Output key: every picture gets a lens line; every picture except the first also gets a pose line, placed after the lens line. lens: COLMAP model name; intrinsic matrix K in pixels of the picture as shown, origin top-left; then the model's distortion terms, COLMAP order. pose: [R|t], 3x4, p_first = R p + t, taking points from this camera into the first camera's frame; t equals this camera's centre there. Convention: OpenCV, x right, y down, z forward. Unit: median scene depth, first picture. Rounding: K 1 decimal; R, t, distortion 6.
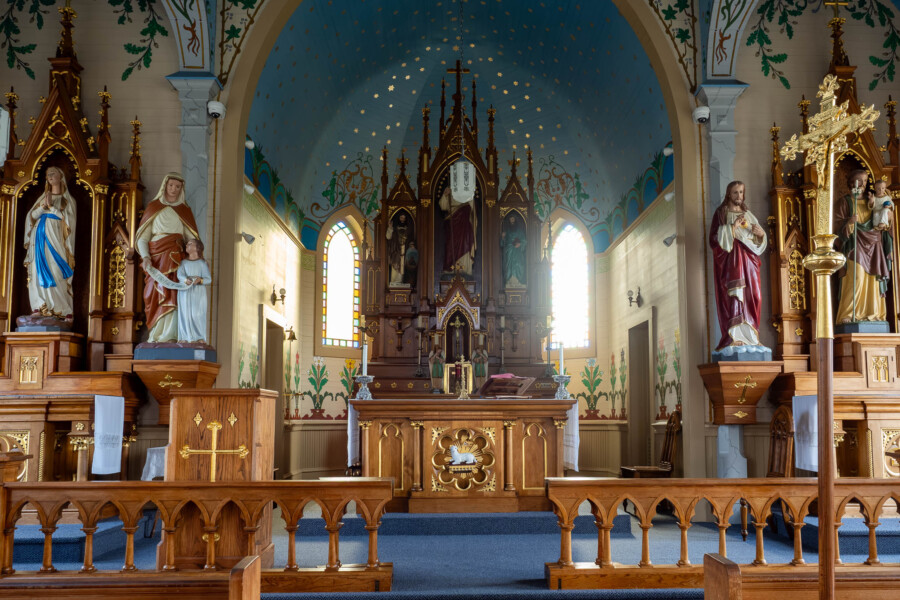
lens RADIAL K [[949.7, 0, 450.6], [0, 949.7, 304.6], [0, 0, 1]] dist [0.007516, -0.010745]
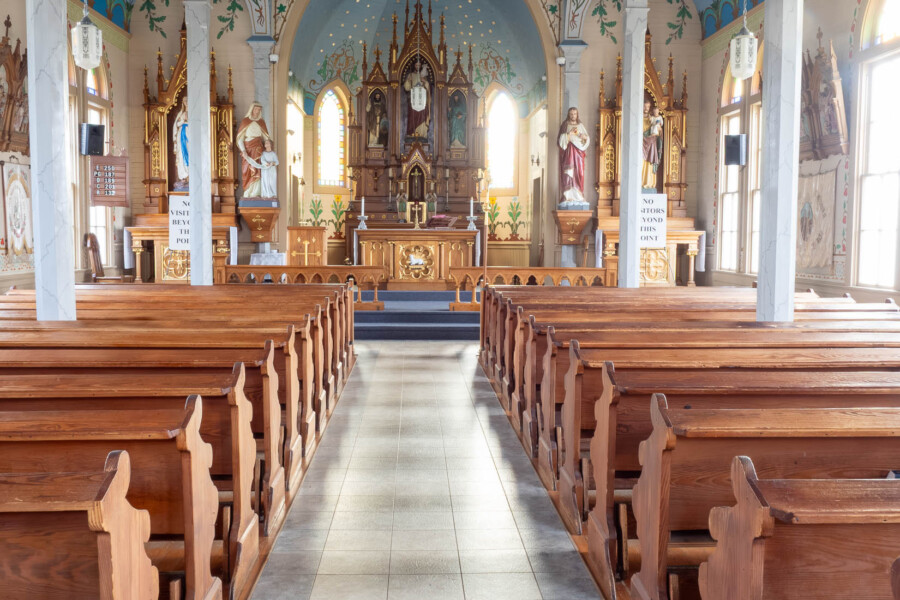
lens RADIAL K [[949.7, 0, 450.6], [0, 949.7, 304.6], [0, 0, 1]] dist [0.007516, -0.010745]
pose [[0.999187, 0.007910, 0.039528, 0.005872], [-0.015215, 0.982034, 0.188088, -0.087437], [-0.037330, -0.188537, 0.981356, -0.698161]]
